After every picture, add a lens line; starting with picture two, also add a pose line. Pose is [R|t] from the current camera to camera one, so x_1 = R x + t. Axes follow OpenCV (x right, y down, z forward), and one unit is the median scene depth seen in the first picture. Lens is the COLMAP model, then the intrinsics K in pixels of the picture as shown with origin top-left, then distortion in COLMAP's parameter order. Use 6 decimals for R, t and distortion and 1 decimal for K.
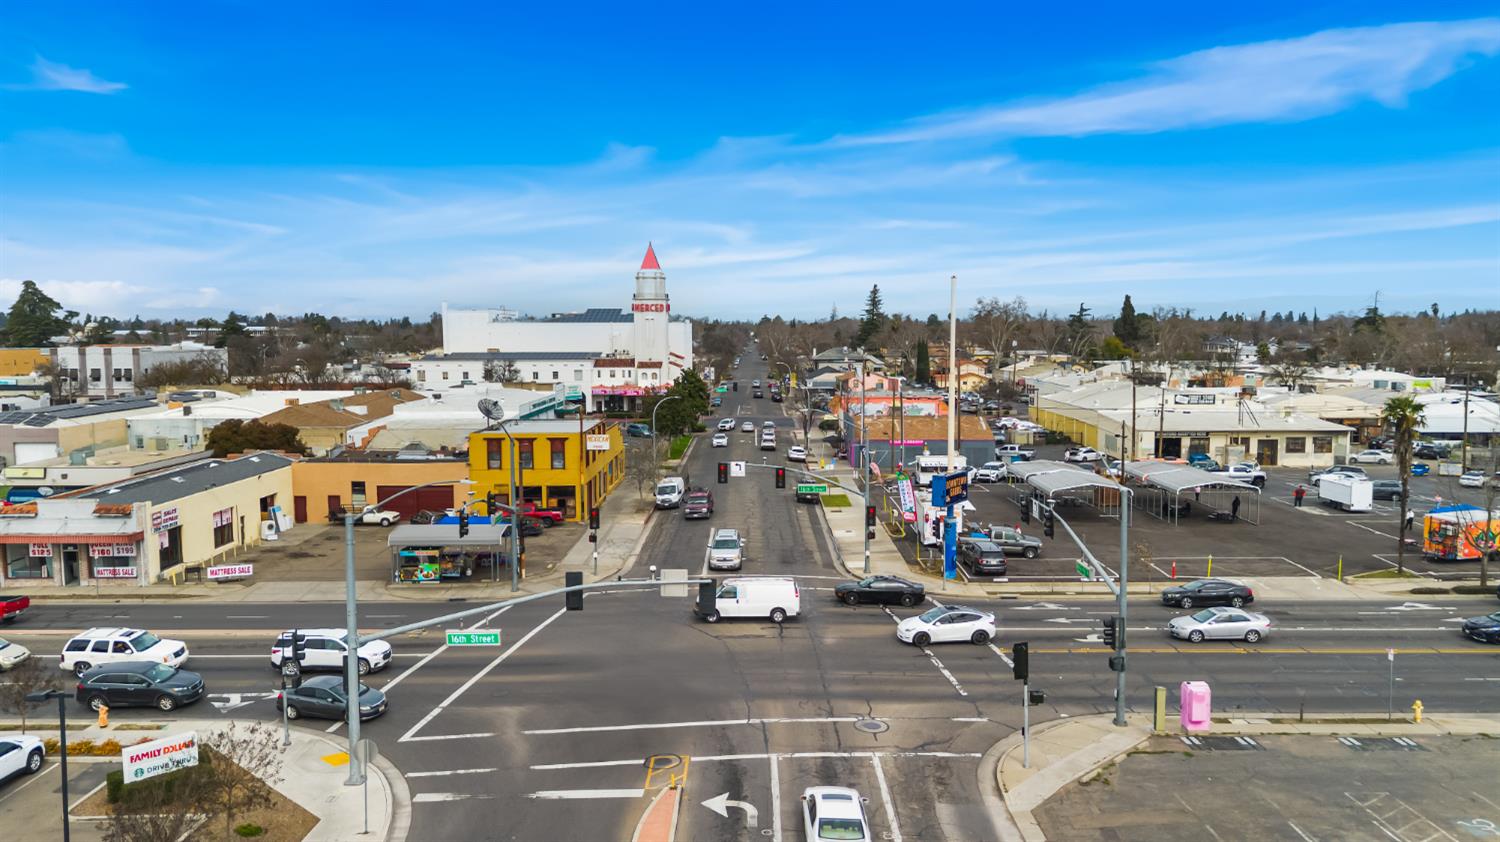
lens RADIAL K [[1065.5, 0, 750.0], [0, 1065.5, 421.0], [0, 0, 1]] dist [0.065337, -0.088236]
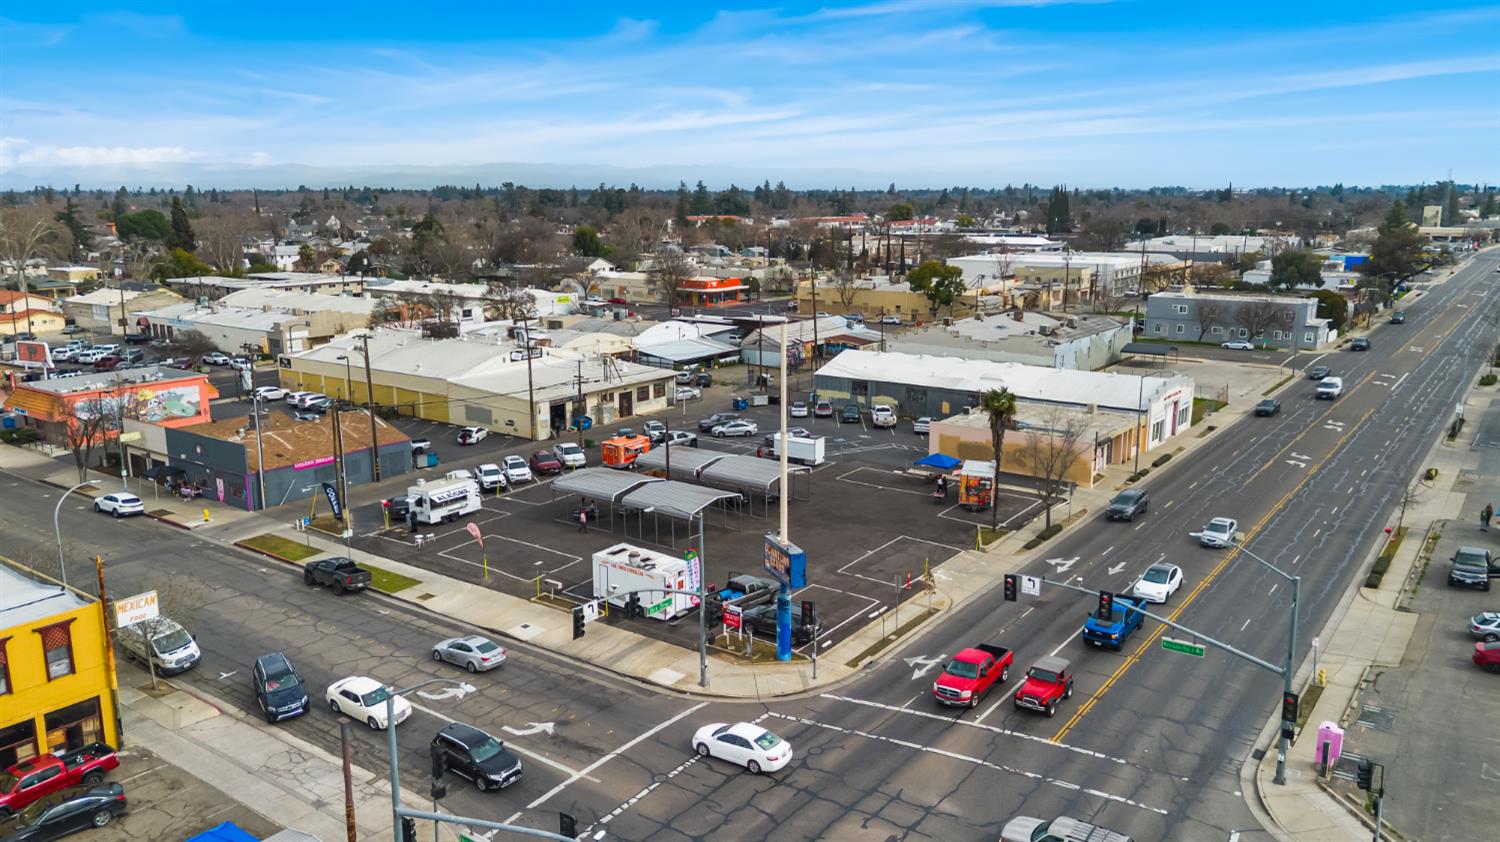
lens RADIAL K [[1102.1, 0, 750.0], [0, 1102.1, 421.0], [0, 0, 1]] dist [0.077671, -0.091275]
pose [[0.586305, -0.161600, 0.793809, -0.294444], [0.071452, 0.986398, 0.148032, -0.103842], [-0.806933, -0.030073, 0.589876, 0.277362]]
